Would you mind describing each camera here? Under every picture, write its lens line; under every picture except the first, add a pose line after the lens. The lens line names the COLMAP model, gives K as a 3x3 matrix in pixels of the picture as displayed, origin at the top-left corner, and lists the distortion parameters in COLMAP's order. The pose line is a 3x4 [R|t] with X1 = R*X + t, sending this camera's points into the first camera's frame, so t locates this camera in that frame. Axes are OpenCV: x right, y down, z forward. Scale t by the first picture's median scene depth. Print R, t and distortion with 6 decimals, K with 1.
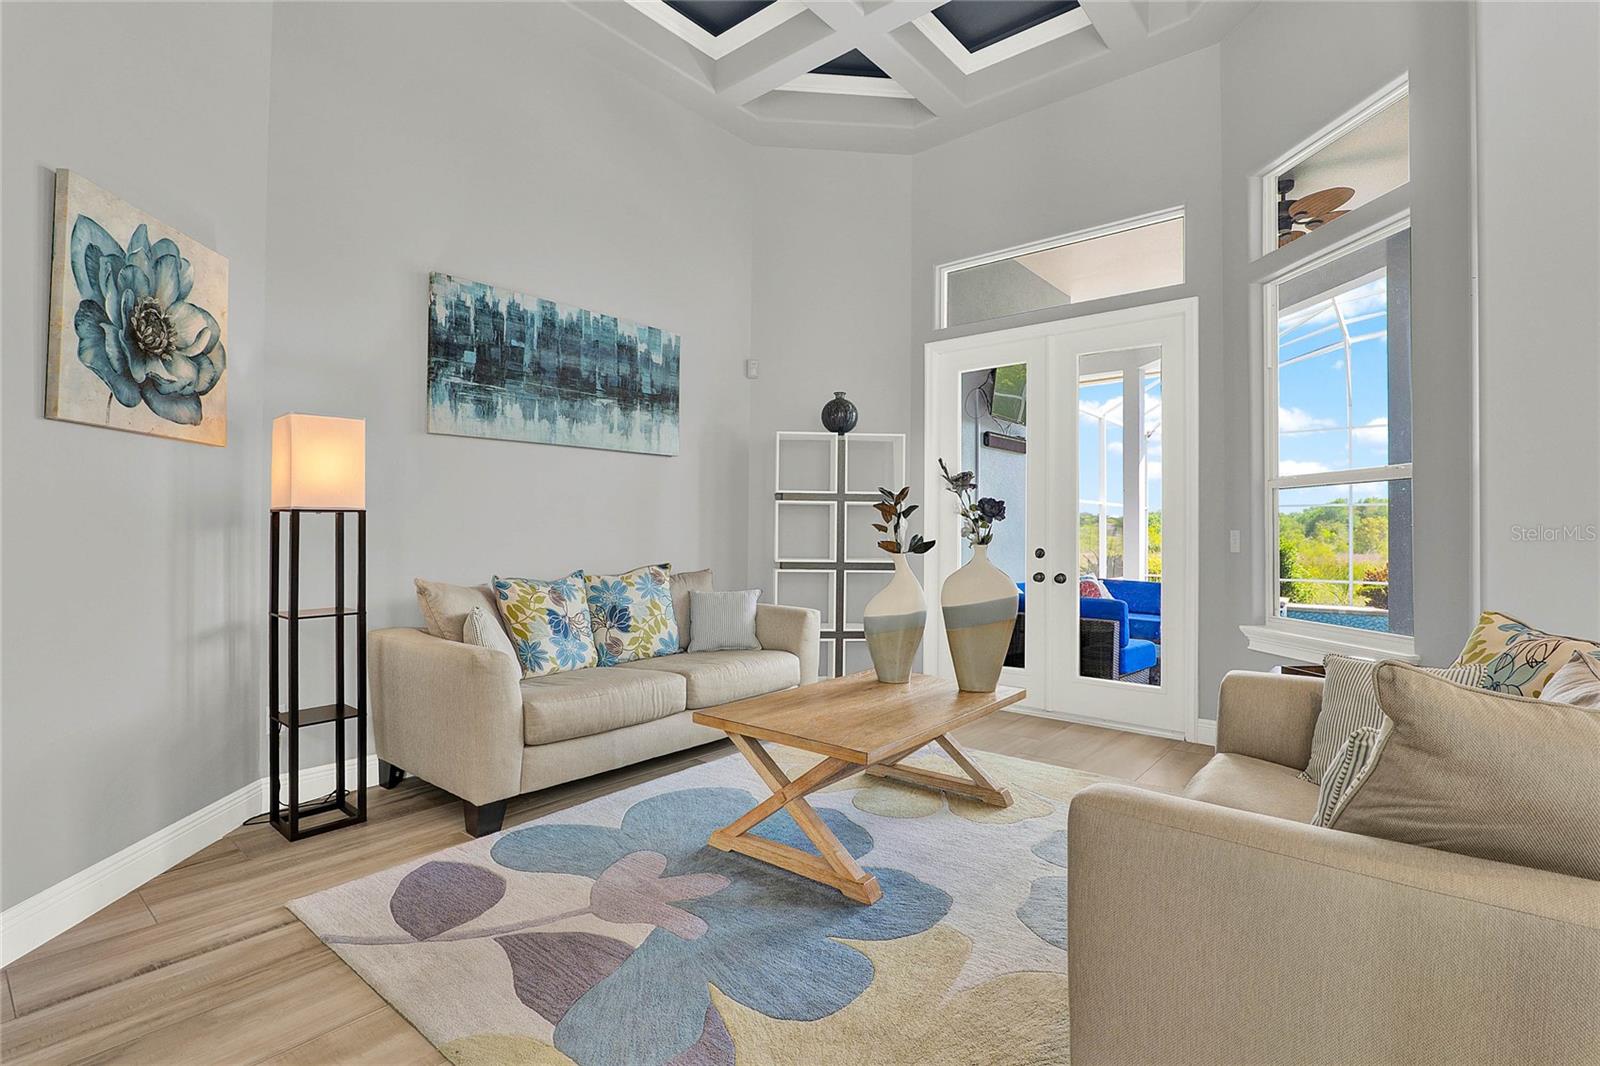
lens RADIAL K [[739.9, 0, 797.2], [0, 739.9, 522.0], [0, 0, 1]] dist [-0.014256, 0.000619]
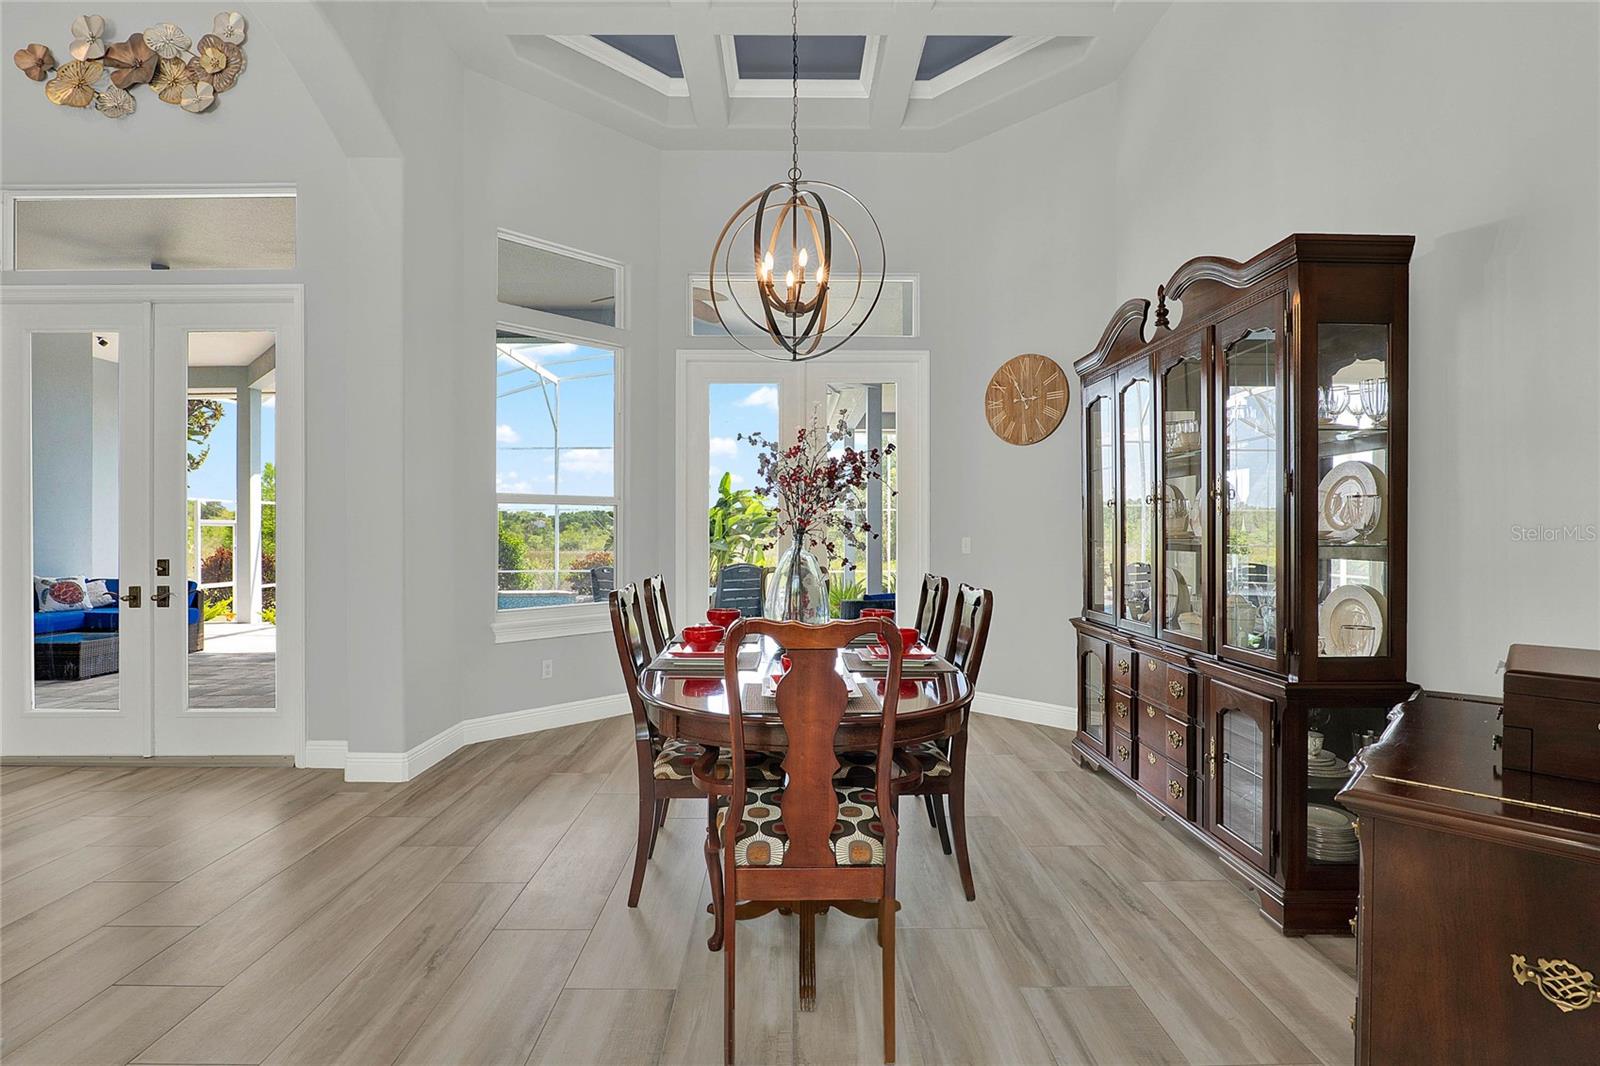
lens RADIAL K [[757.0, 0, 798.3], [0, 757.0, 531.3], [0, 0, 1]] dist [-0.019739, 0.004769]
pose [[0.764911, -0.009701, 0.644062, 0.876518], [0.000668, 0.999898, 0.014268, -0.018015], [-0.644135, -0.010483, 0.764840, -0.955433]]
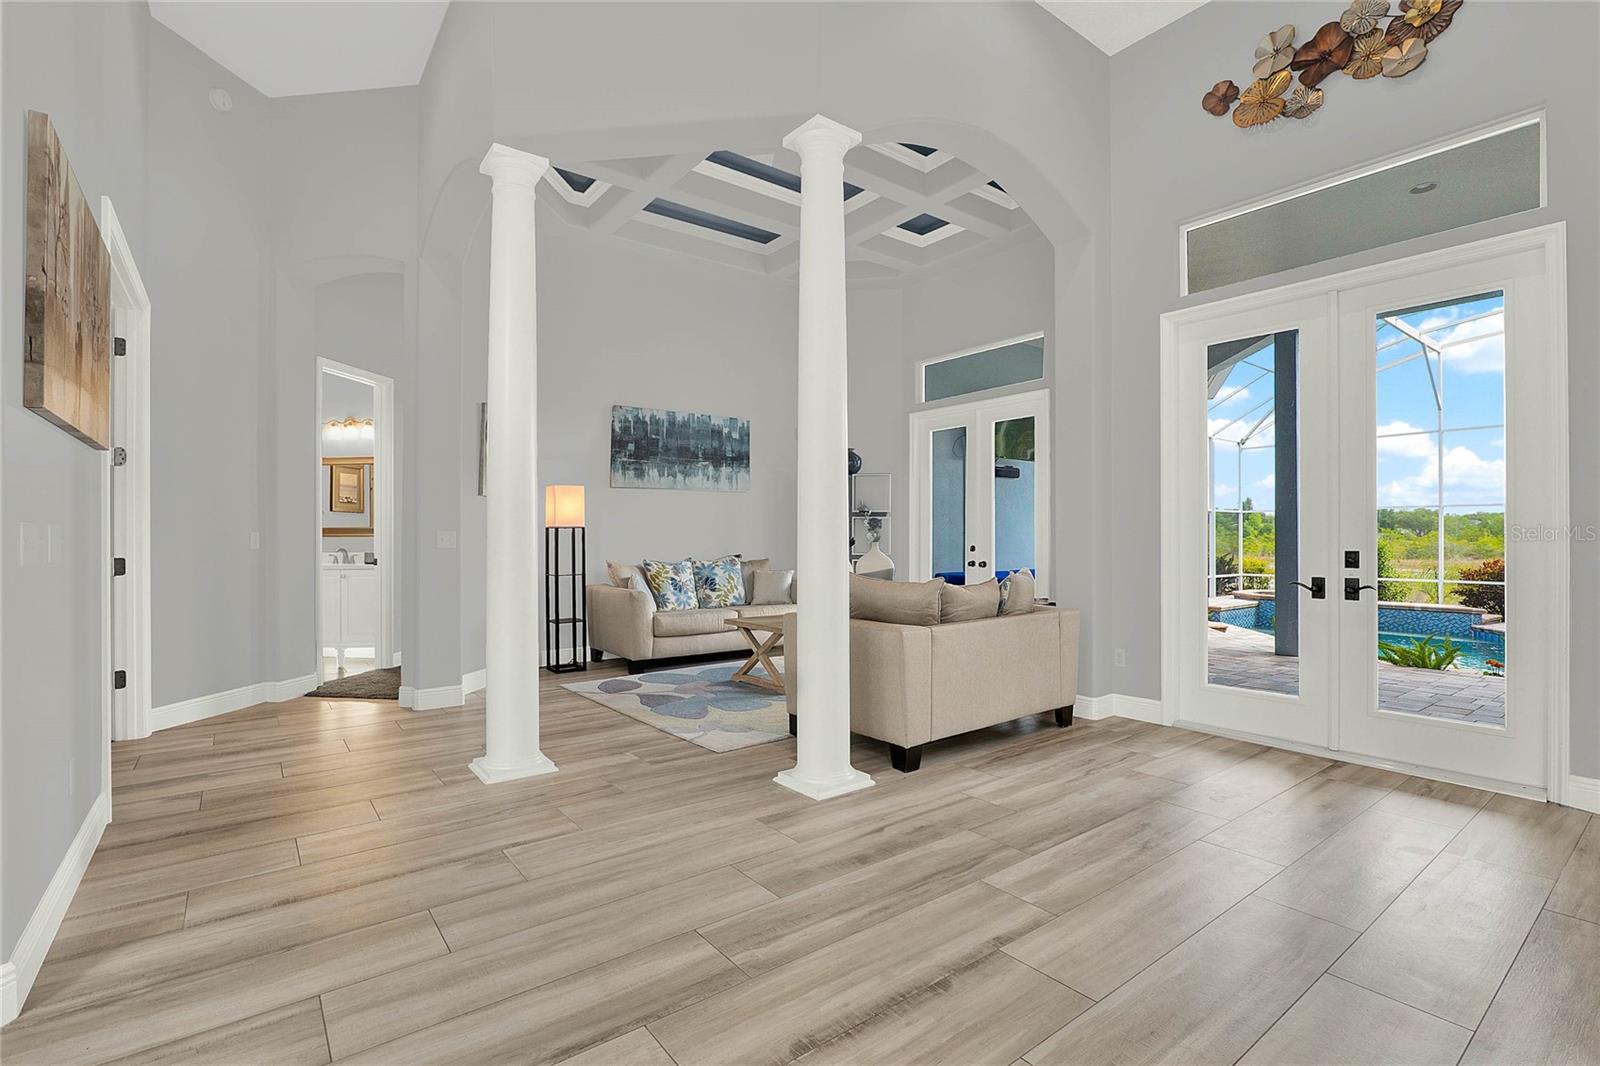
lens RADIAL K [[741.7, 0, 806.9], [0, 741.7, 533.3], [0, 0, 1]] dist [-0.018092, 0.001026]
pose [[0.976533, -0.009079, -0.215175, 0.385614], [0.010611, 0.999926, 0.005966, -0.003077], [0.215105, -0.008109, 0.976557, -0.731331]]
